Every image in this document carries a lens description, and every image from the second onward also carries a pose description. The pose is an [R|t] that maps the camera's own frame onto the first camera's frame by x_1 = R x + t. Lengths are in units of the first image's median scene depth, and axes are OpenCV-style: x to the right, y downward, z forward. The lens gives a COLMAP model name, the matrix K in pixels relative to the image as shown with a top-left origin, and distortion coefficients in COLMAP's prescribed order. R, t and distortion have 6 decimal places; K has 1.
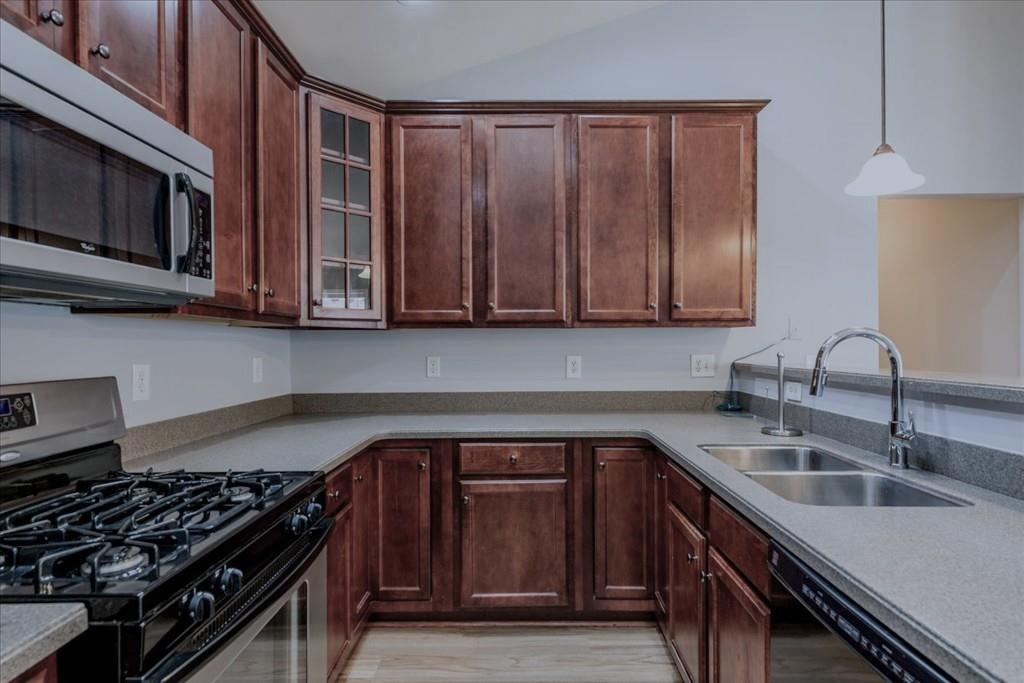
lens RADIAL K [[538.9, 0, 523.1], [0, 538.9, 346.3], [0, 0, 1]] dist [0.004482, -0.001426]
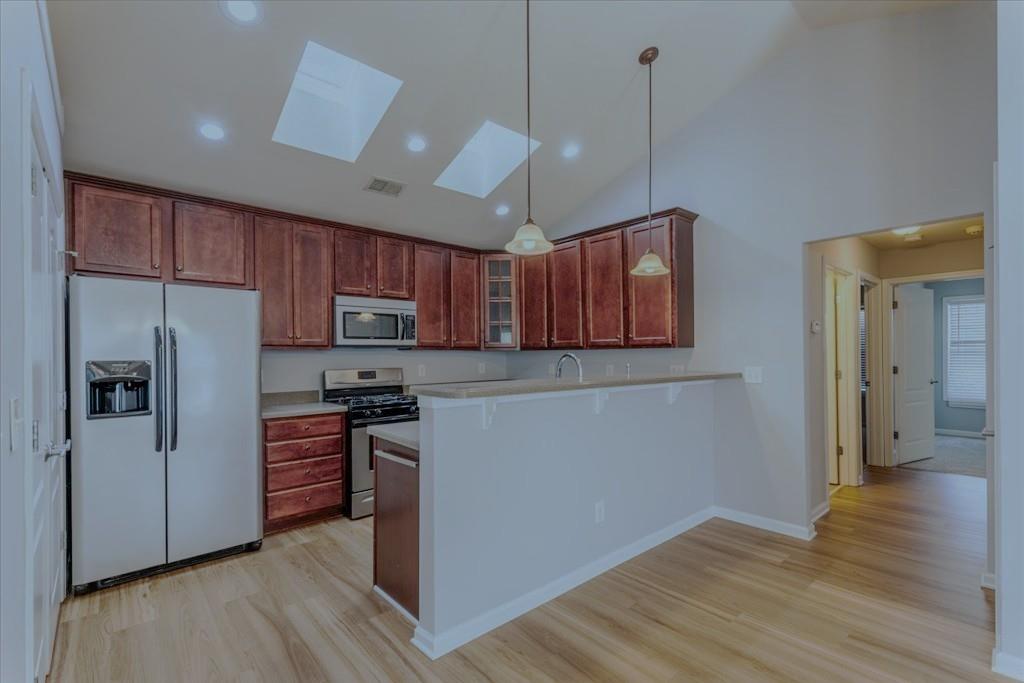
lens RADIAL K [[458.0, 0, 527.7], [0, 458.0, 356.8], [0, 0, 1]] dist [0.002450, 0.000026]
pose [[0.671057, 0.004599, -0.741392, 1.306648], [0.001196, 0.999973, 0.007285, -0.024367], [0.741405, -0.005775, 0.671033, -0.266724]]
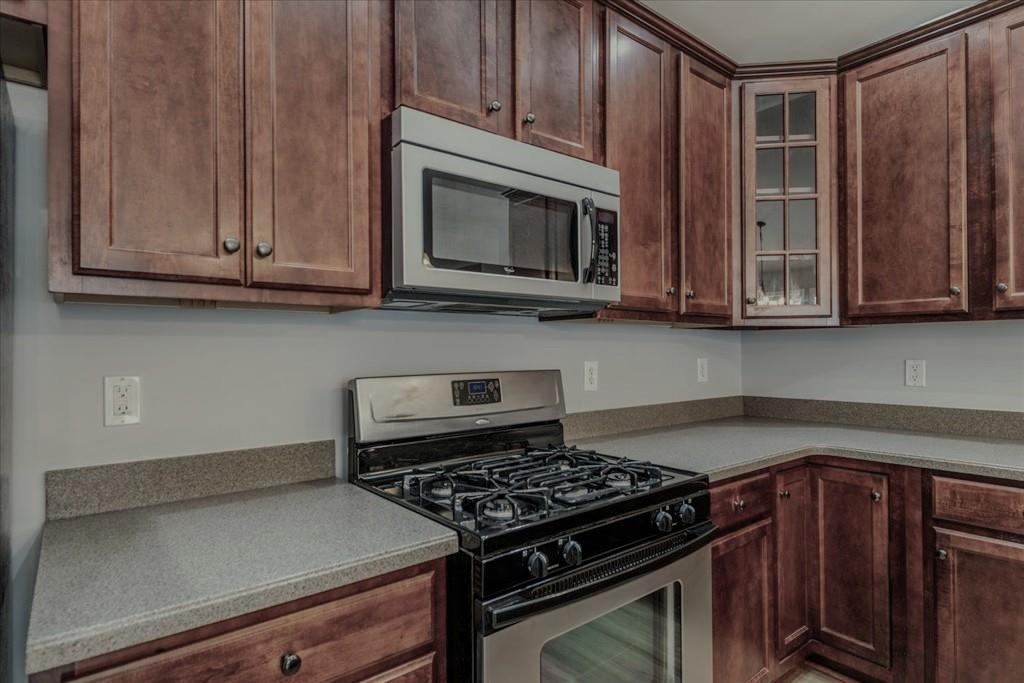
lens RADIAL K [[538.9, 0, 523.1], [0, 538.9, 346.3], [0, 0, 1]] dist [0.004482, -0.001426]
pose [[0.621862, -0.005311, -0.783109, 0.115272], [0.000484, 0.999979, -0.006398, 0.005676], [0.783126, 0.003599, 0.621852, 0.092727]]
